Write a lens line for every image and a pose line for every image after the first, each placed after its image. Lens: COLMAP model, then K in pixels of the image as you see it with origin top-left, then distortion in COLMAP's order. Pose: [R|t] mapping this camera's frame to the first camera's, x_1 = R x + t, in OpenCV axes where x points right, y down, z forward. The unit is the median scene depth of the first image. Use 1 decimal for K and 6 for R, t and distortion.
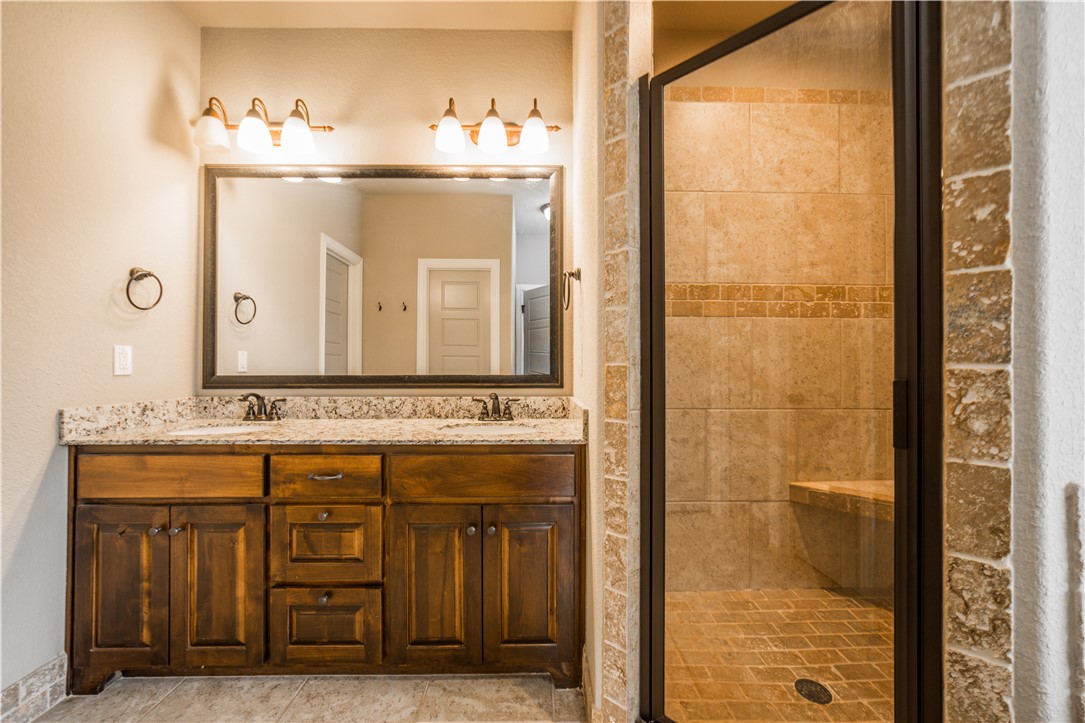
lens RADIAL K [[417.8, 0, 541.4], [0, 417.8, 361.6], [0, 0, 1]] dist [-0.017272, 0.006460]
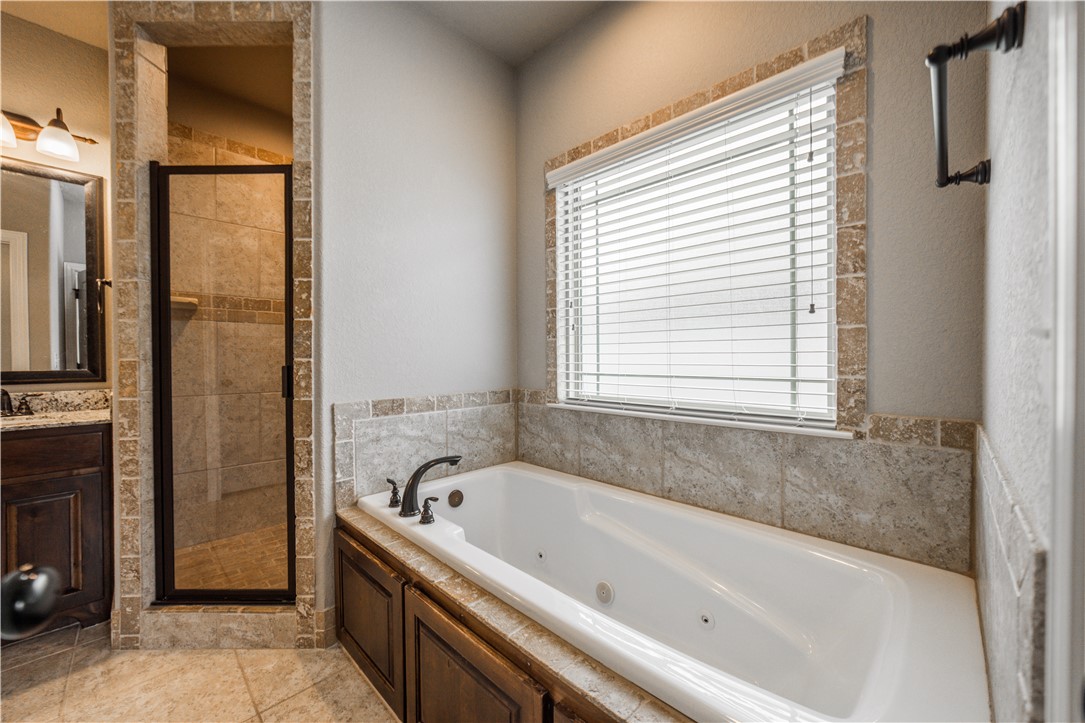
lens RADIAL K [[417.8, 0, 544.6], [0, 417.8, 361.8], [0, 0, 1]] dist [-0.017272, 0.006460]
pose [[0.719685, -0.009967, 0.694229, 0.177979], [0.000975, 0.999910, 0.013345, -0.002883], [-0.694300, -0.008927, 0.719630, -0.805151]]
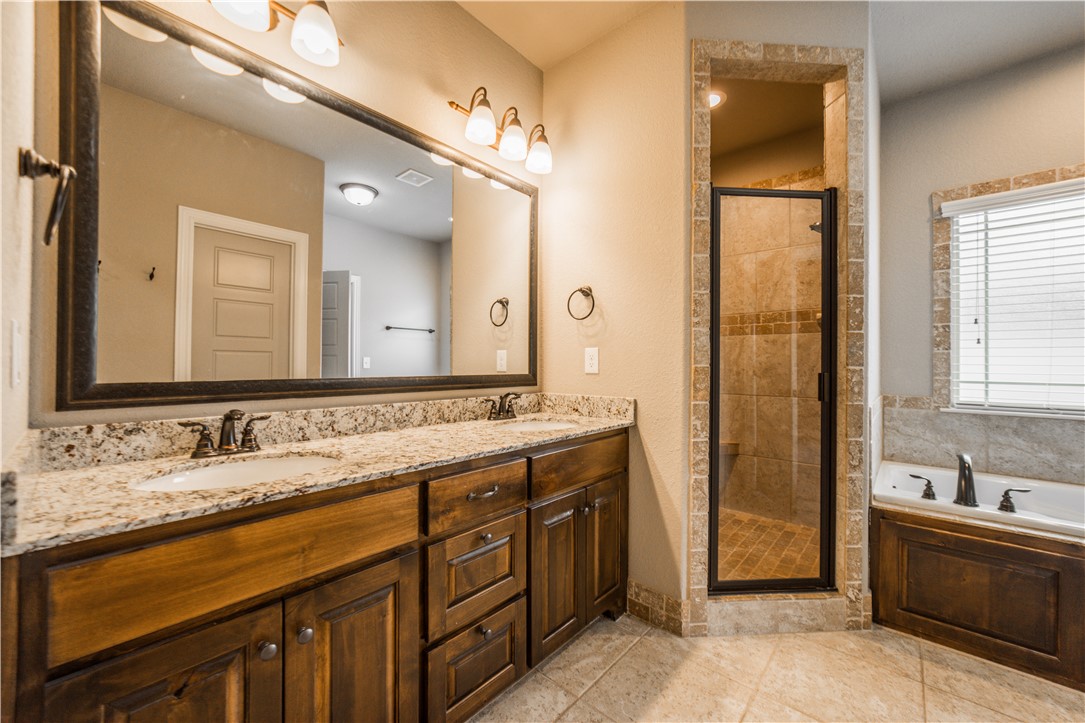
lens RADIAL K [[417.8, 0, 538.1], [0, 417.8, 361.6], [0, 0, 1]] dist [-0.017272, 0.006460]
pose [[0.676961, 0.008956, 0.735964, -1.082864], [-0.011320, 0.999934, -0.001756, 0.000630], [-0.735932, -0.007142, 0.677018, 0.322373]]
